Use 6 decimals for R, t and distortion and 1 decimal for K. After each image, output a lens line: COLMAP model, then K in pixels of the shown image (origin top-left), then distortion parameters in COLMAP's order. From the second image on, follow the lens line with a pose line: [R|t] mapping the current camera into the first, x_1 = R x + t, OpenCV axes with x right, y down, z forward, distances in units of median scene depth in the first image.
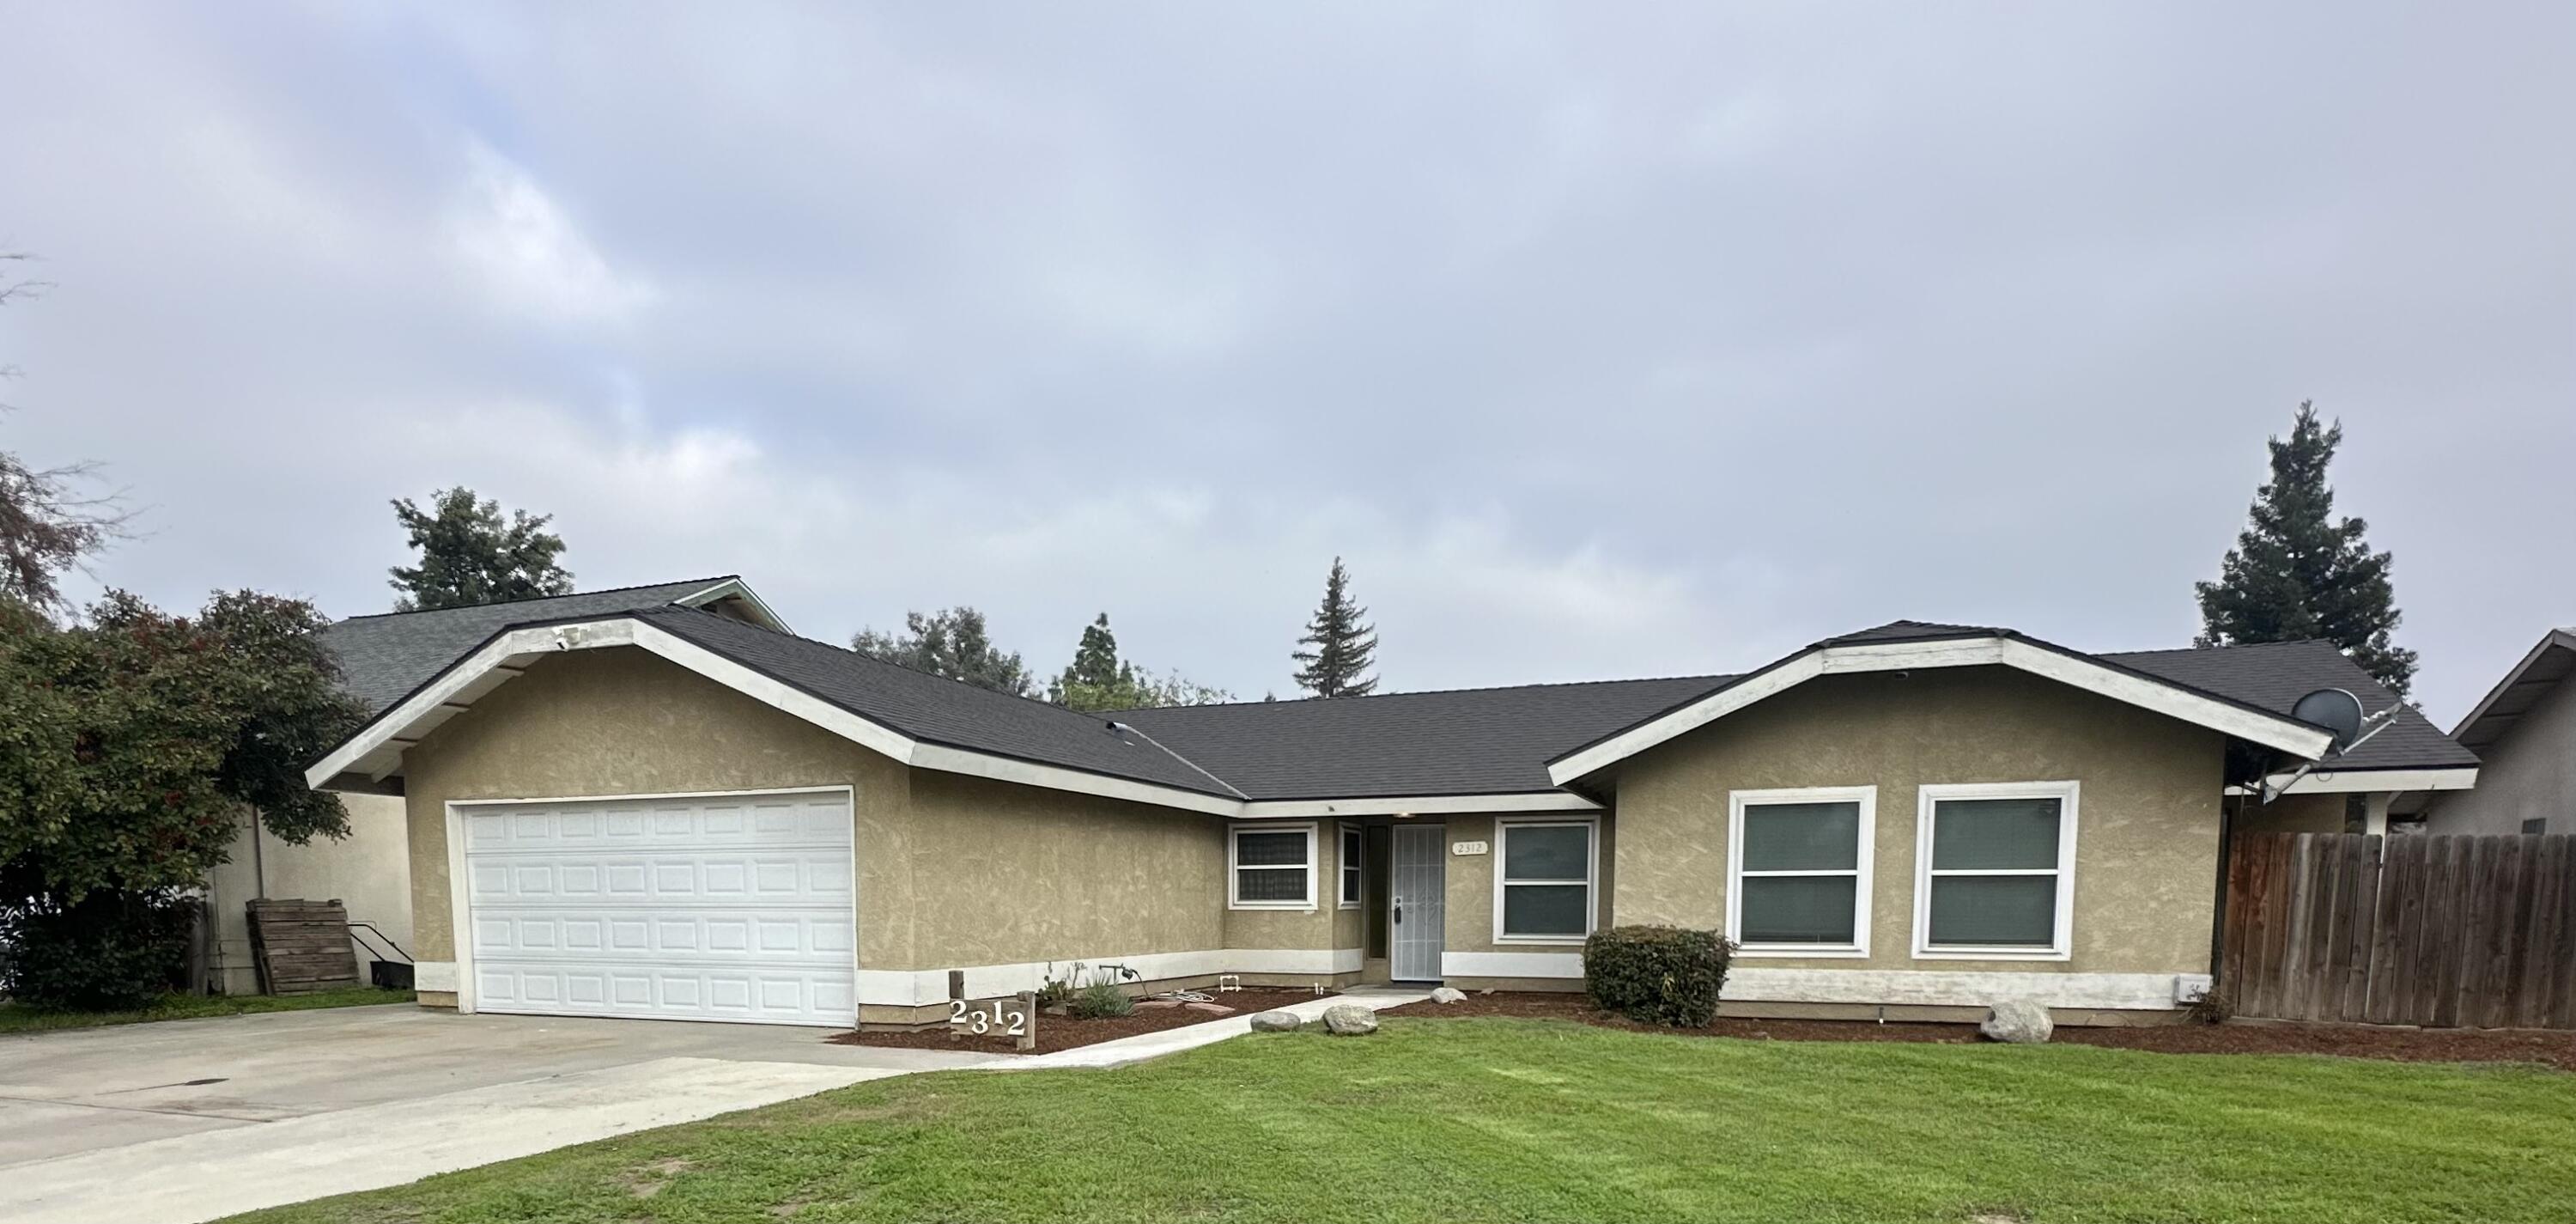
lens RADIAL K [[1366.3, 0, 1256.0], [0, 1366.3, 1037.5], [0, 0, 1]] dist [-0.008022, 0.003419]
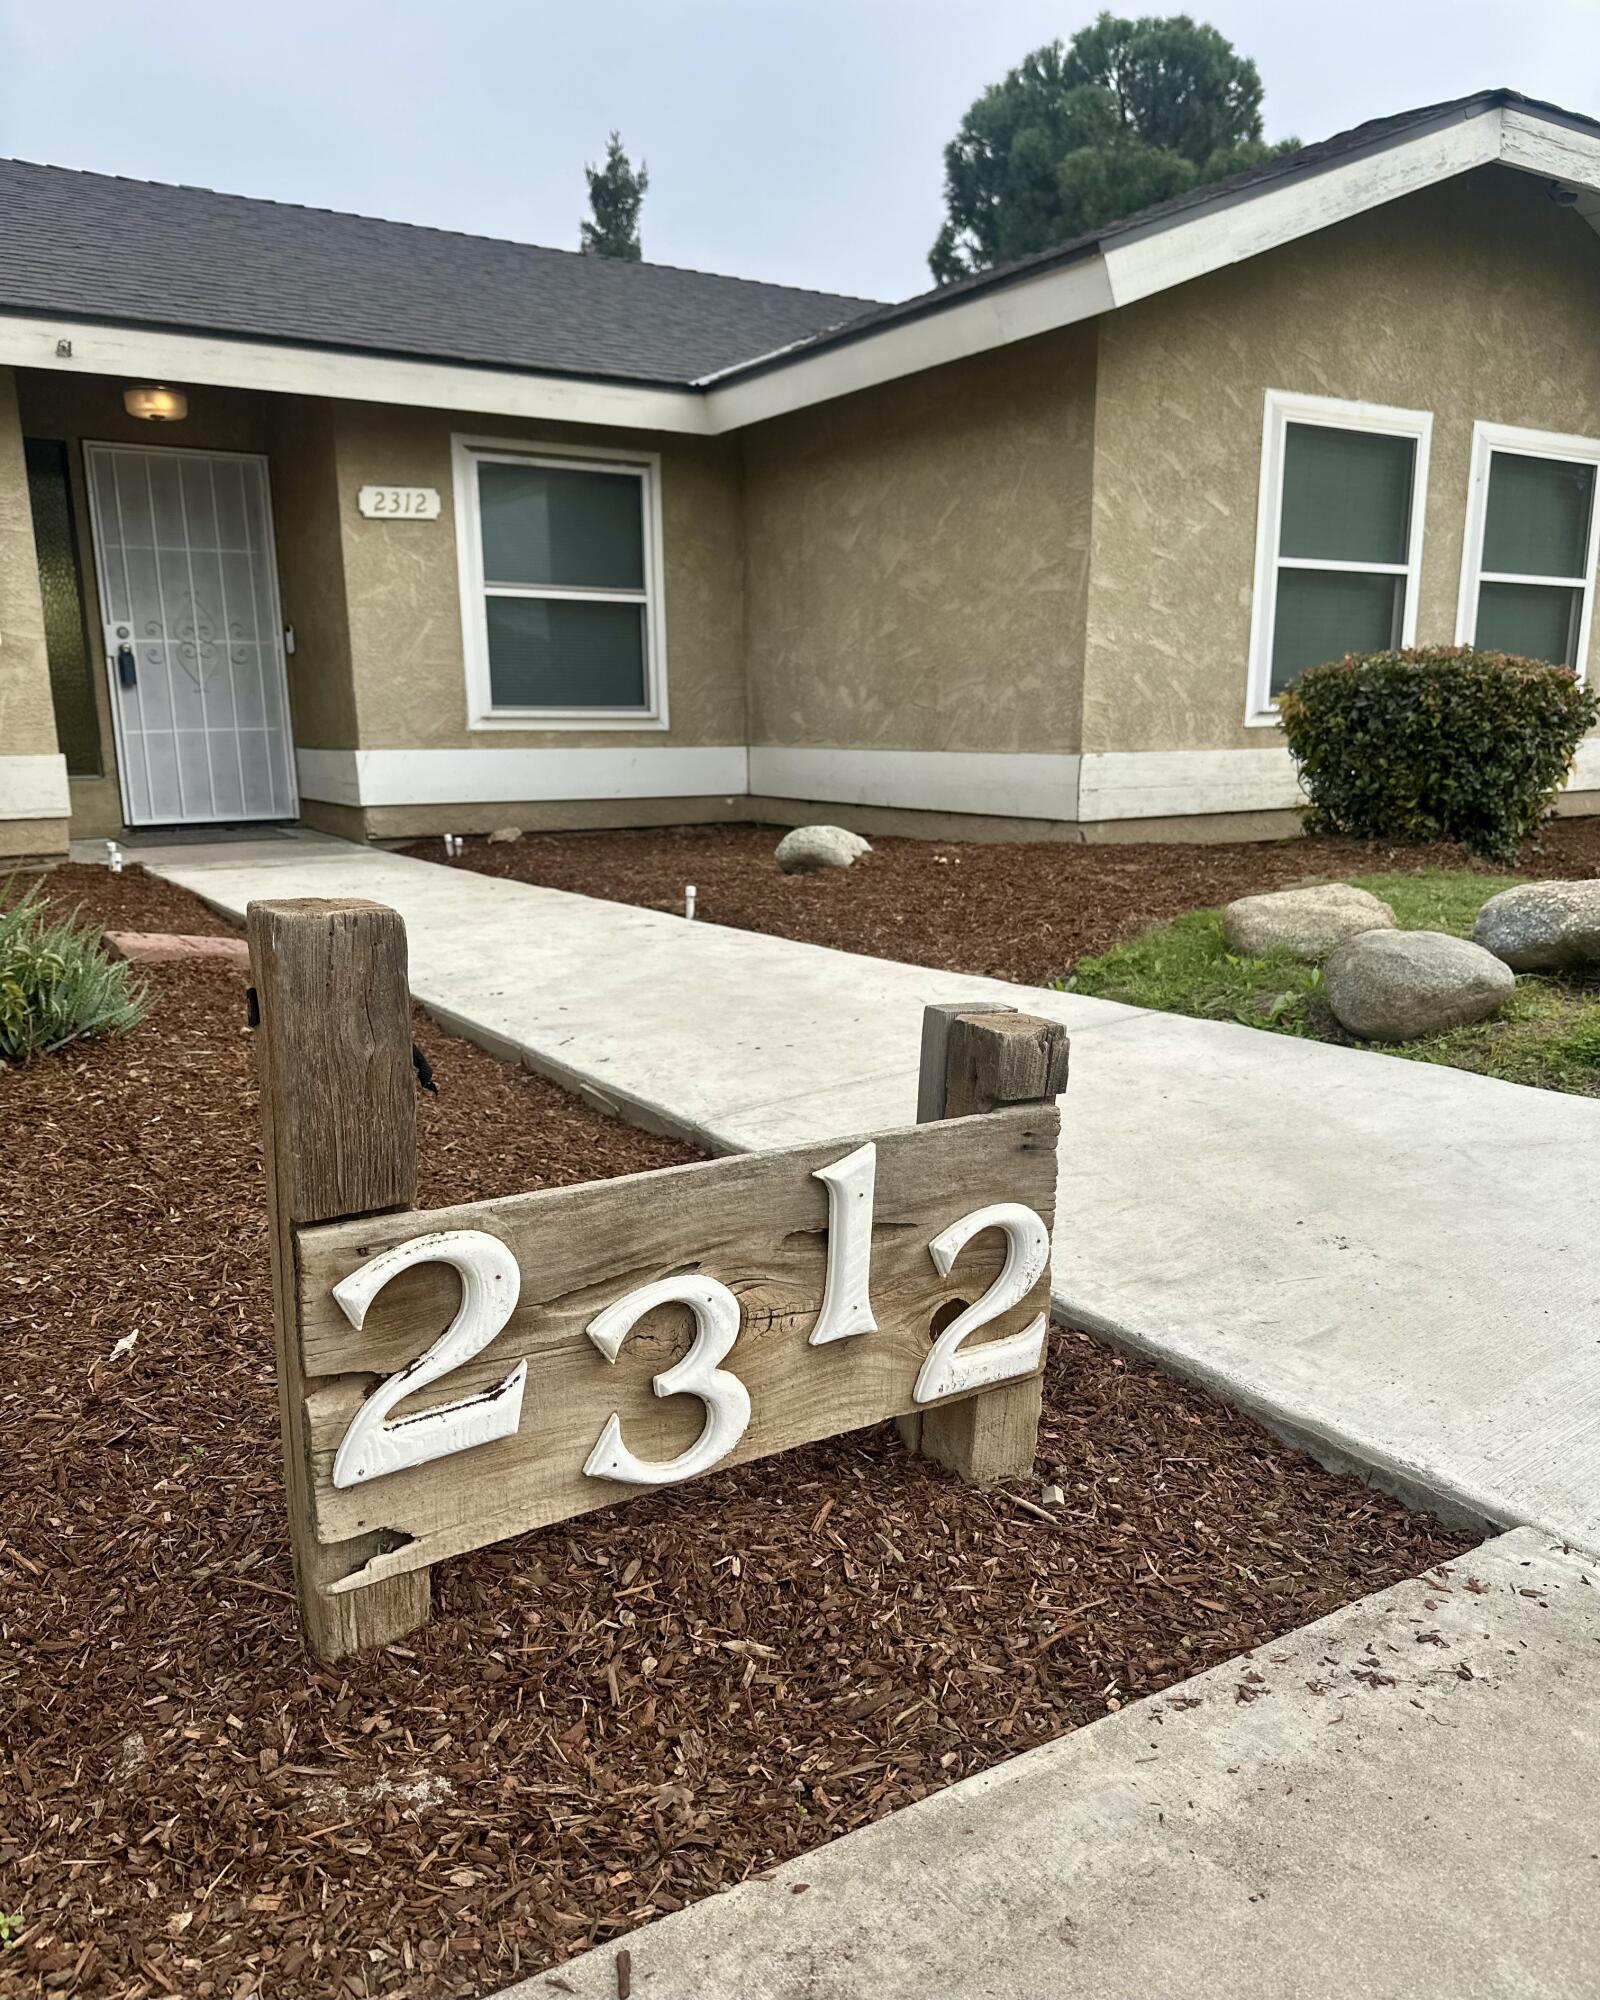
lens RADIAL K [[1509.3, 0, 798.7], [0, 1509.3, 1084.4], [0, 0, 1]] dist [0.037584, -0.052015]
pose [[0.580768, -0.196516, 0.789994, -0.231557], [0.085174, 0.979768, 0.181107, -0.043236], [-0.809601, -0.037894, 0.585756, 0.759901]]
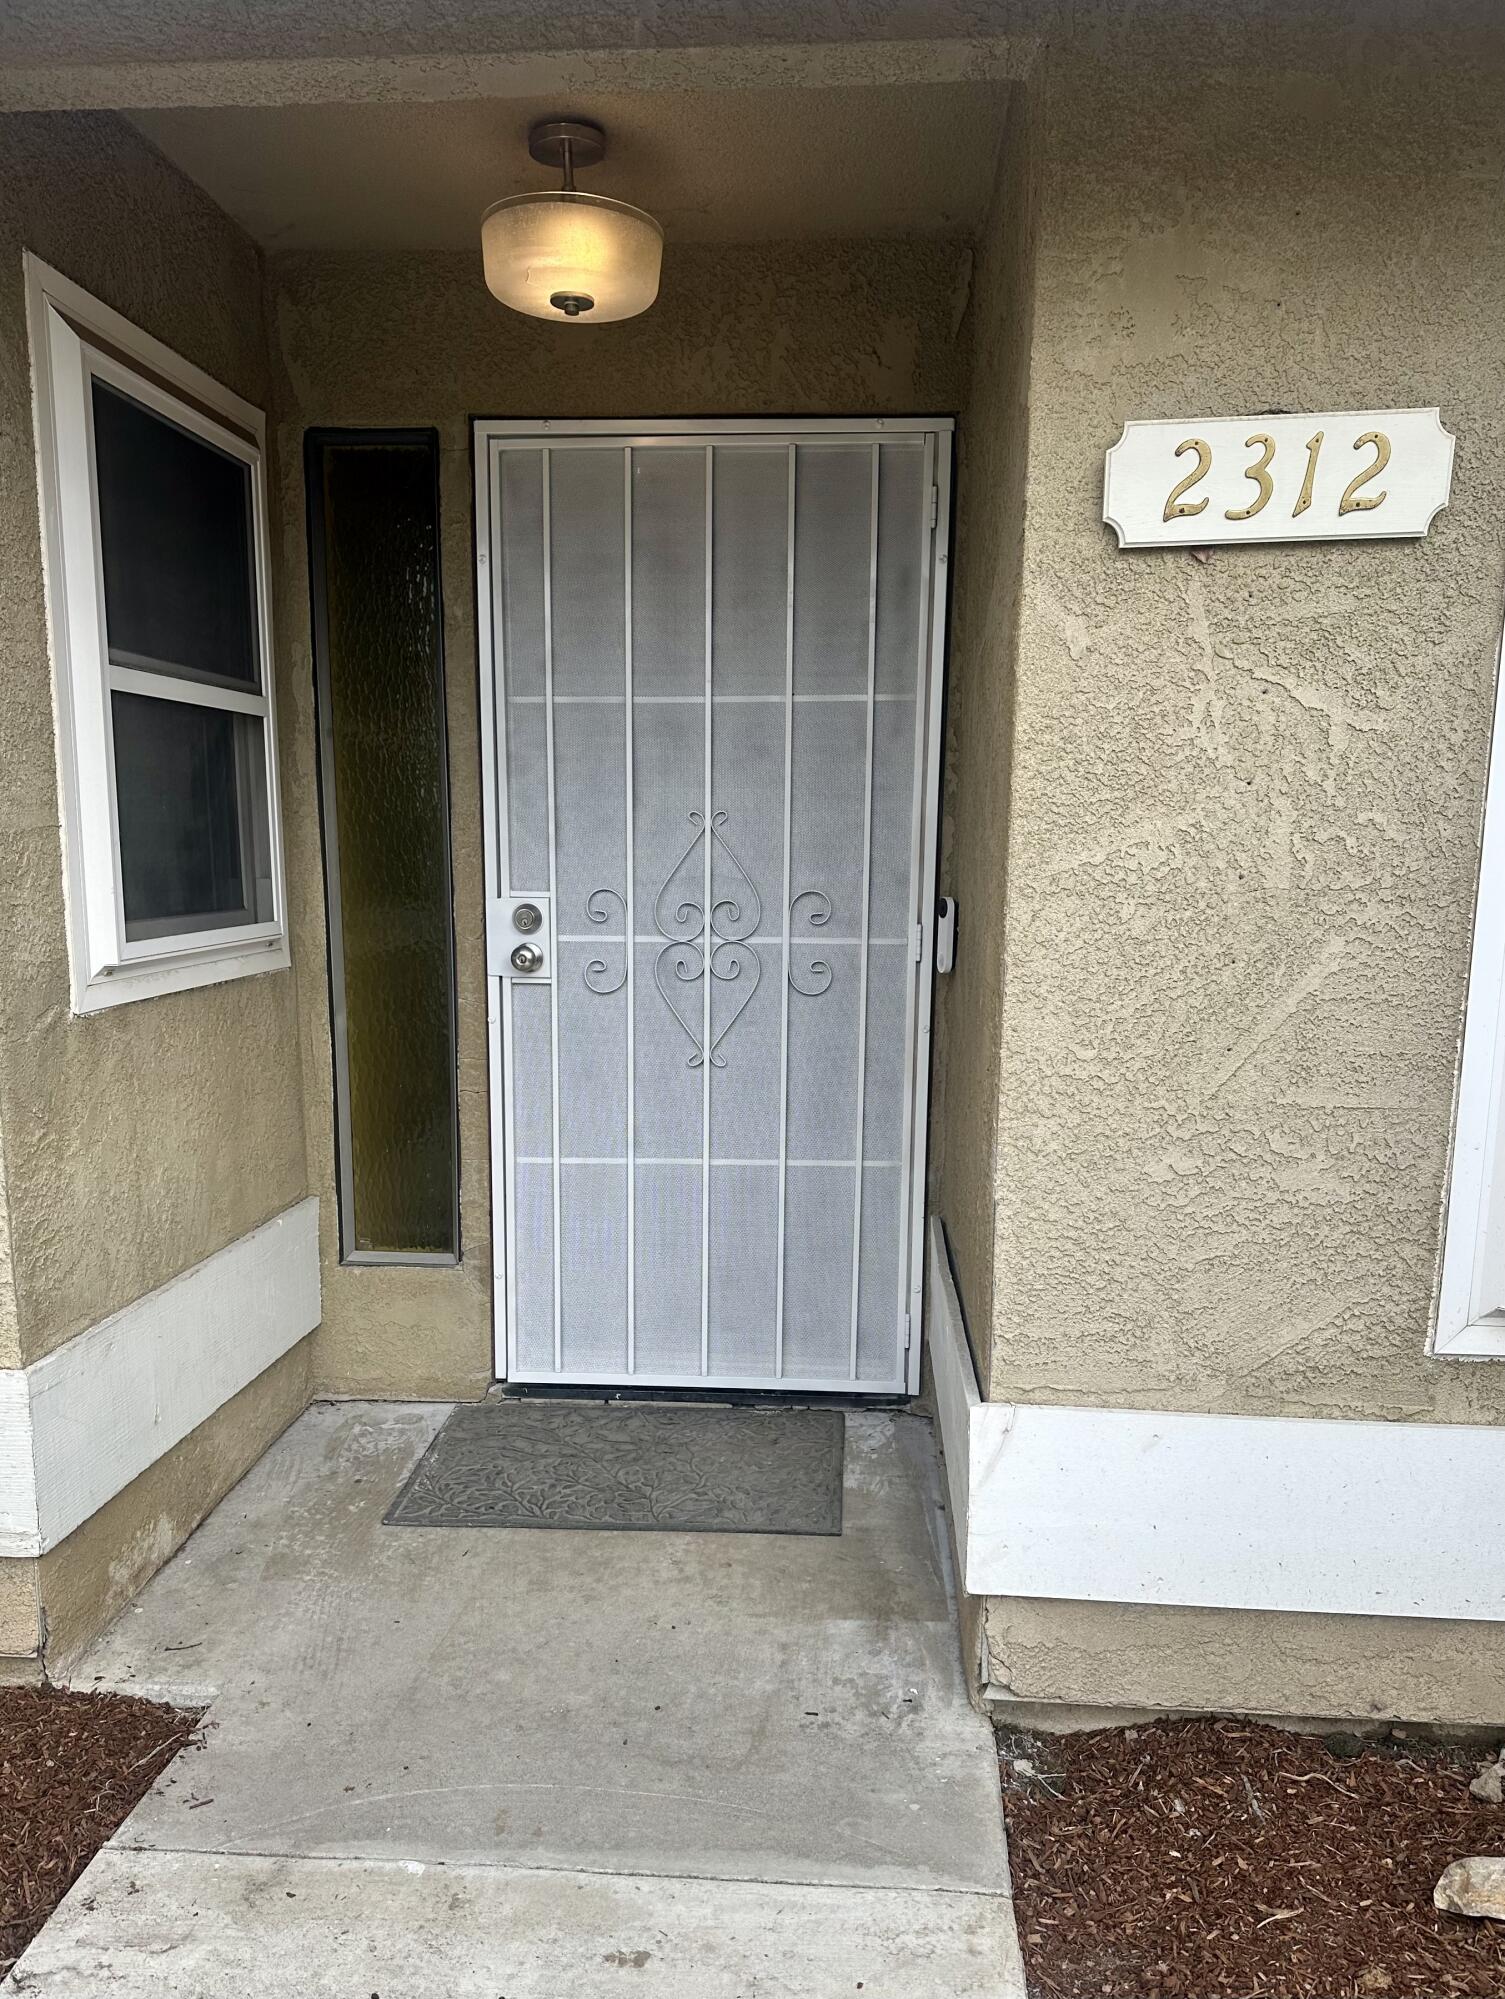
lens RADIAL K [[1542.4, 0, 766.1], [0, 1542.4, 1143.2], [0, 0, 1]] dist [0.063966, -0.045963]
pose [[0.947487, -0.049574, 0.315929, 0.098357], [0.018592, 0.994780, 0.100337, -0.125313], [-0.319254, -0.089194, 0.943462, 1.114707]]
